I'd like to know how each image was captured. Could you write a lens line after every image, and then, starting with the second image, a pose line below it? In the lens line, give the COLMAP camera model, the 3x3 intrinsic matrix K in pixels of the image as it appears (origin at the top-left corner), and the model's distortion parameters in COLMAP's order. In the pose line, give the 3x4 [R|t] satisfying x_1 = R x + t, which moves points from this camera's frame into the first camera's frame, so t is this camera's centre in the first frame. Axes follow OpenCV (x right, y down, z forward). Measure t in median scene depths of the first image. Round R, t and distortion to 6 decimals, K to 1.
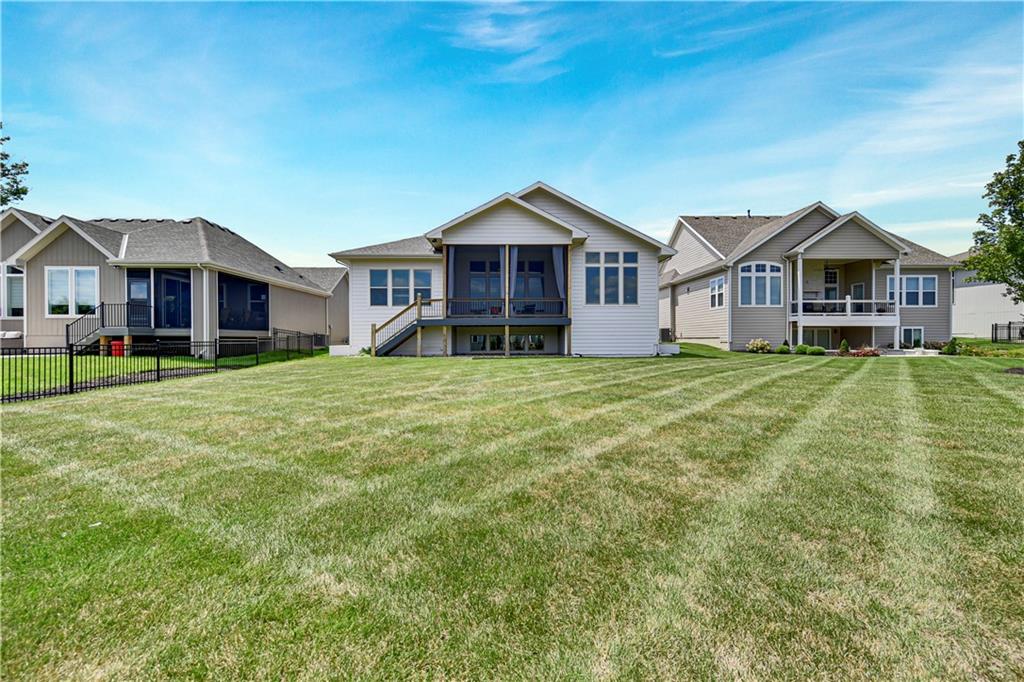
lens RADIAL K [[418.6, 0, 533.1], [0, 418.6, 340.4], [0, 0, 1]] dist [0.003491, -0.003677]
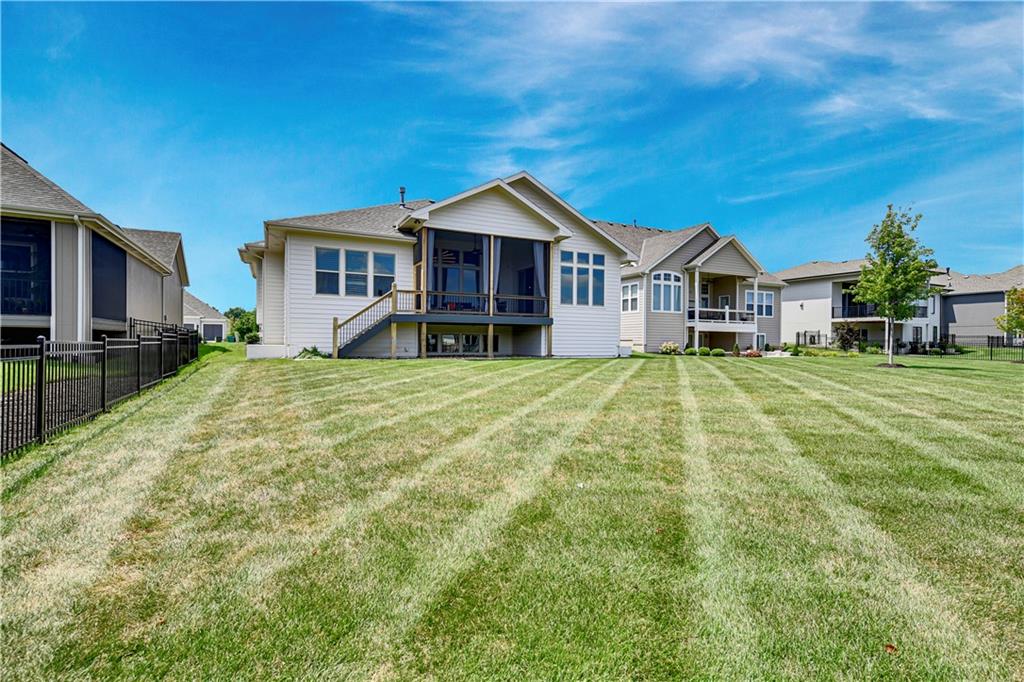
lens RADIAL K [[480.2, 0, 536.1], [0, 480.2, 346.2], [0, 0, 1]] dist [0.008664, 0.001070]
pose [[0.903024, 0.006662, 0.429538, -0.403026], [-0.010213, 0.999930, 0.005963, 0.005228], [-0.429468, -0.009772, 0.903029, 0.017009]]
